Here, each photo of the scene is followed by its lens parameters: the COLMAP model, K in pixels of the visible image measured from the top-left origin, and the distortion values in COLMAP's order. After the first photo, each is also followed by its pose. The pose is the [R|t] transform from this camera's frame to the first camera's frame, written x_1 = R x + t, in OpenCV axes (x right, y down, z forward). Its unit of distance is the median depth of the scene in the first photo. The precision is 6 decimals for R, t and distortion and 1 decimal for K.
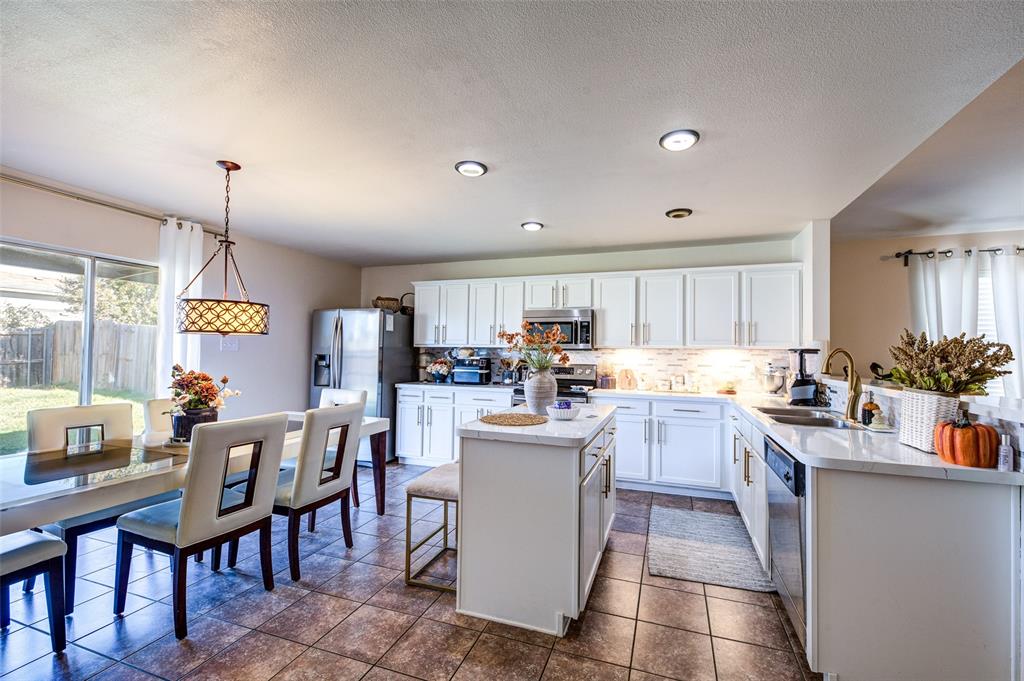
lens RADIAL K [[403.7, 0, 512.0], [0, 403.7, 340.5], [0, 0, 1]] dist [-0.000794, -0.000104]
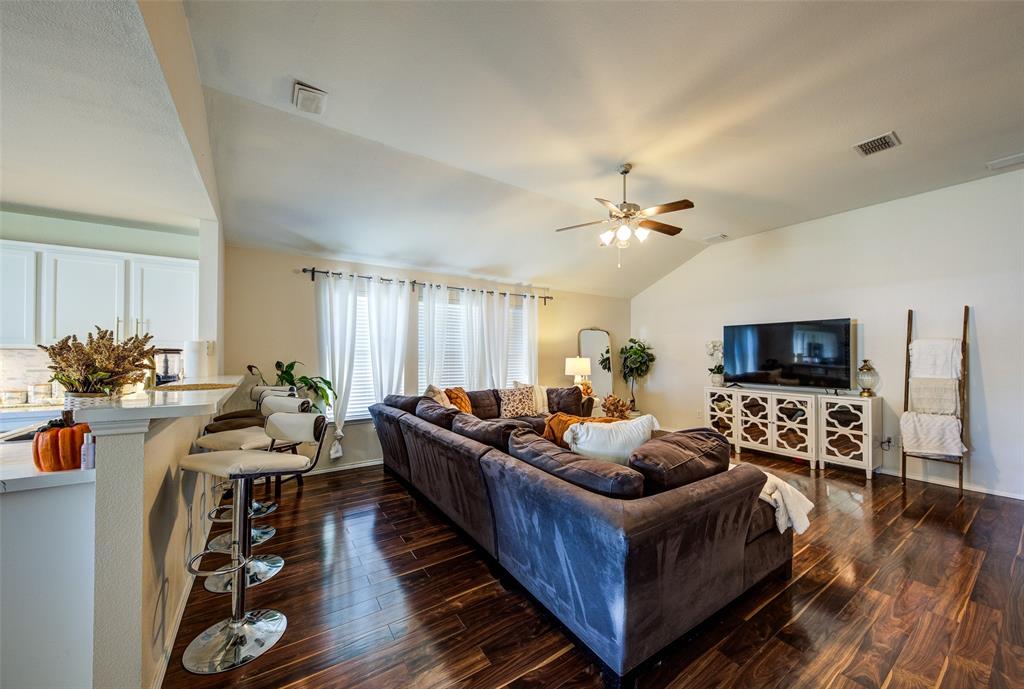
lens RADIAL K [[371.6, 0, 512.7], [0, 371.6, 353.9], [0, 0, 1]] dist [-0.000813, -0.000010]
pose [[0.604054, -0.006415, 0.796917, 0.468520], [-0.015618, 0.999680, 0.019886, 0.002248], [-0.796790, -0.024459, 0.603761, -0.157504]]
